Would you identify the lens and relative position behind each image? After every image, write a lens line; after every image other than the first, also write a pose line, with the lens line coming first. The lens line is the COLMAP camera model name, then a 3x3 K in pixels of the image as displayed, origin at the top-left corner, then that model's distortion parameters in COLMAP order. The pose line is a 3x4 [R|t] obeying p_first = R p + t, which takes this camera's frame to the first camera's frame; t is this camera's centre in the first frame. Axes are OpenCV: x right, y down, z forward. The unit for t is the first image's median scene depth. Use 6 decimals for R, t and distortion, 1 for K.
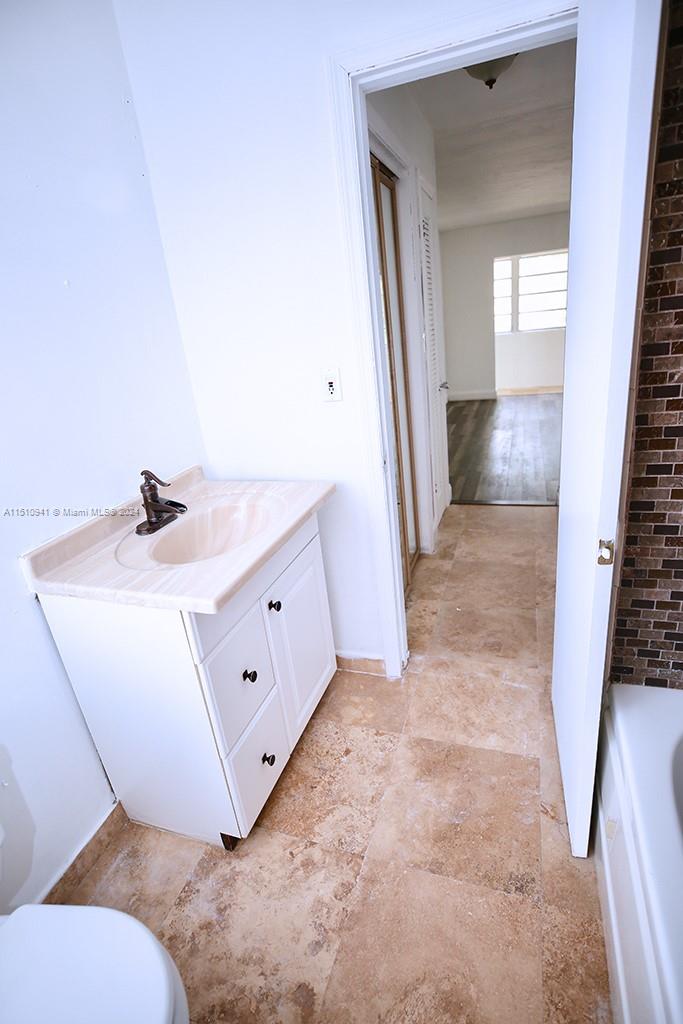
lens RADIAL K [[508.1, 0, 339.6], [0, 508.1, 510.5], [0, 0, 1]] dist [0.002198, 0.000447]
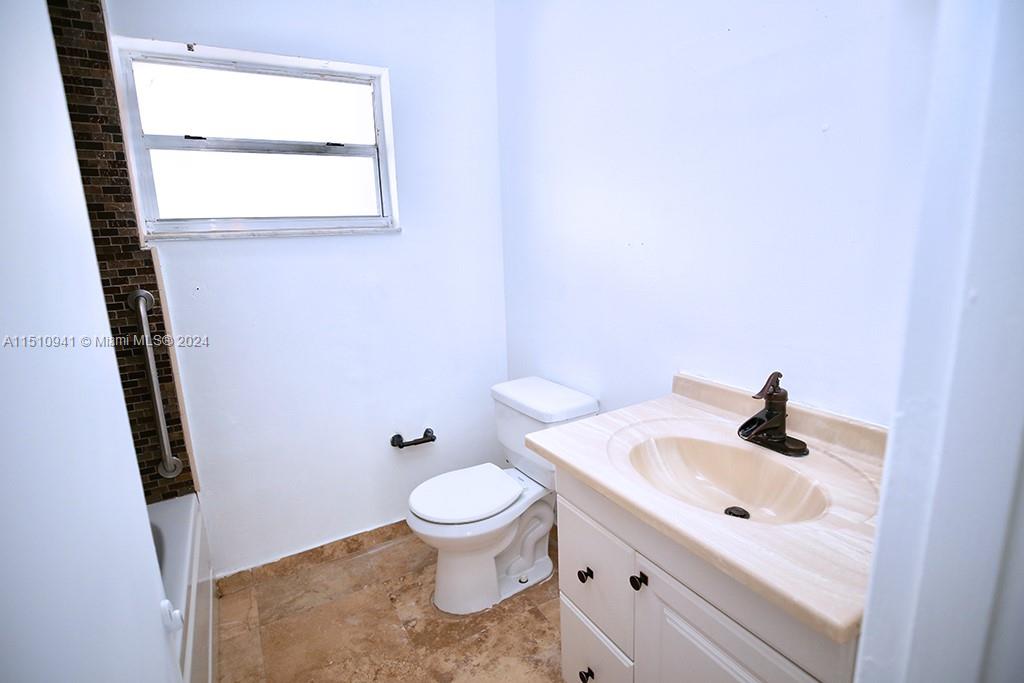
lens RADIAL K [[508.1, 0, 509.4], [0, 508.1, 341.5], [0, 0, 1]] dist [0.002198, 0.000447]
pose [[-0.643985, 0.293711, -0.706411, 0.476929], [-0.158845, 0.851911, 0.499015, -0.515990], [0.748366, 0.433568, -0.501963, 1.264539]]
